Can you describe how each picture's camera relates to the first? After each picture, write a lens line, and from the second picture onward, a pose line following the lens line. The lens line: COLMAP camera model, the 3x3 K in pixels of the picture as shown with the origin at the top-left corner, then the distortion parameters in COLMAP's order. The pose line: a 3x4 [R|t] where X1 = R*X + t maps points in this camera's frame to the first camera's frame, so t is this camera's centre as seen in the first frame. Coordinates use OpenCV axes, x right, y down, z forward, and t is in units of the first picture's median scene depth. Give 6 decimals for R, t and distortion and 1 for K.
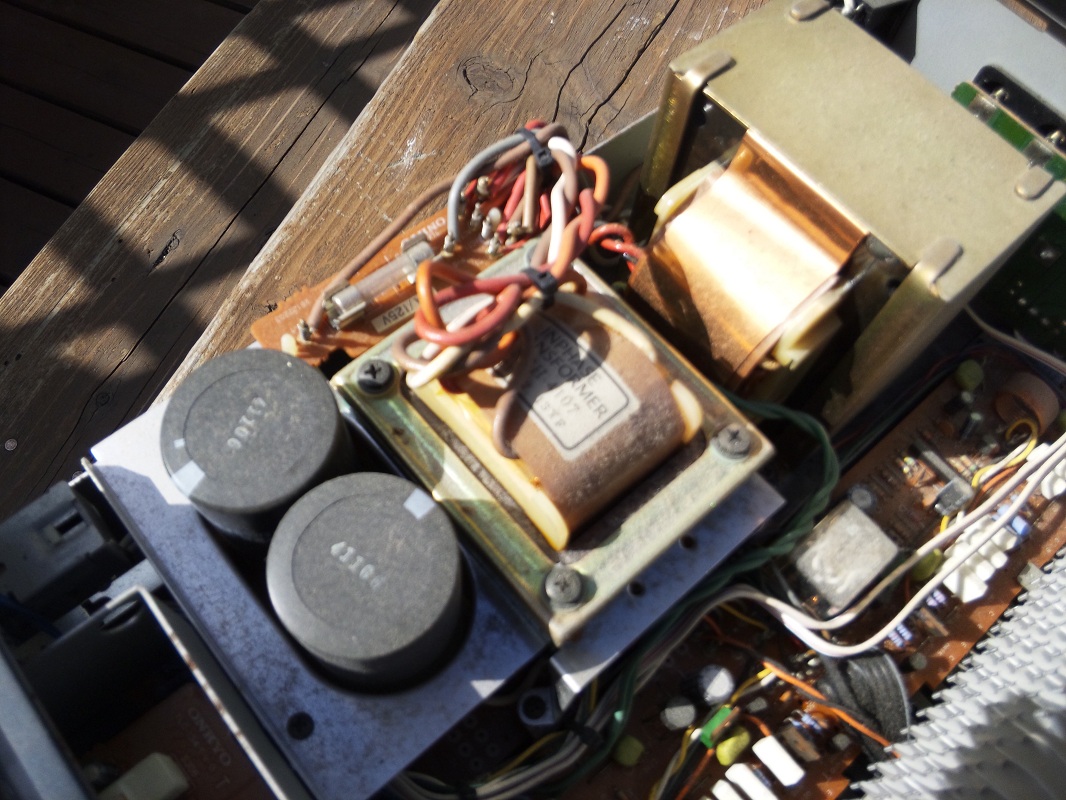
lens RADIAL K [[829.7, 0, 533.0], [0, 829.7, 400.0], [0, 0, 1]] dist [-0.008492, -0.110244]
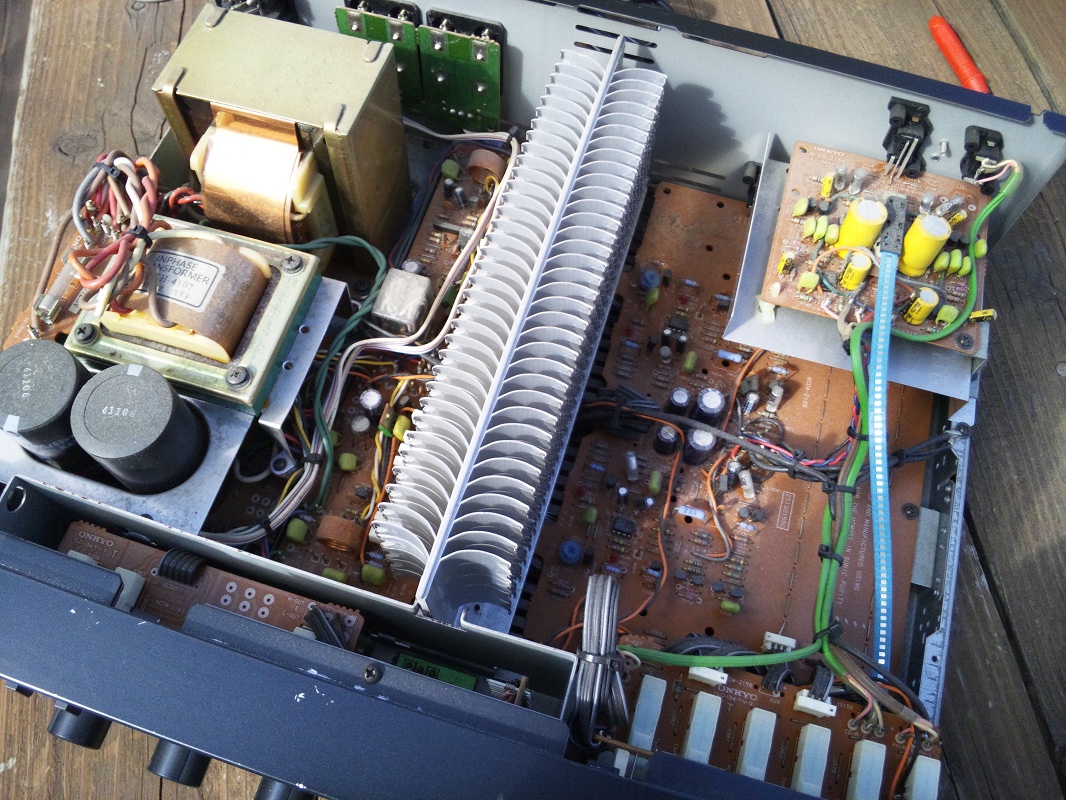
lens RADIAL K [[873.4, 0, 530.5], [0, 873.4, 419.7], [0, 0, 1]] dist [-0.054390, -0.067557]
pose [[0.844678, -0.506105, 0.174287, 0.171032], [0.496322, 0.862467, 0.099071, 0.375598], [-0.200458, 0.002819, 0.979698, -0.824217]]
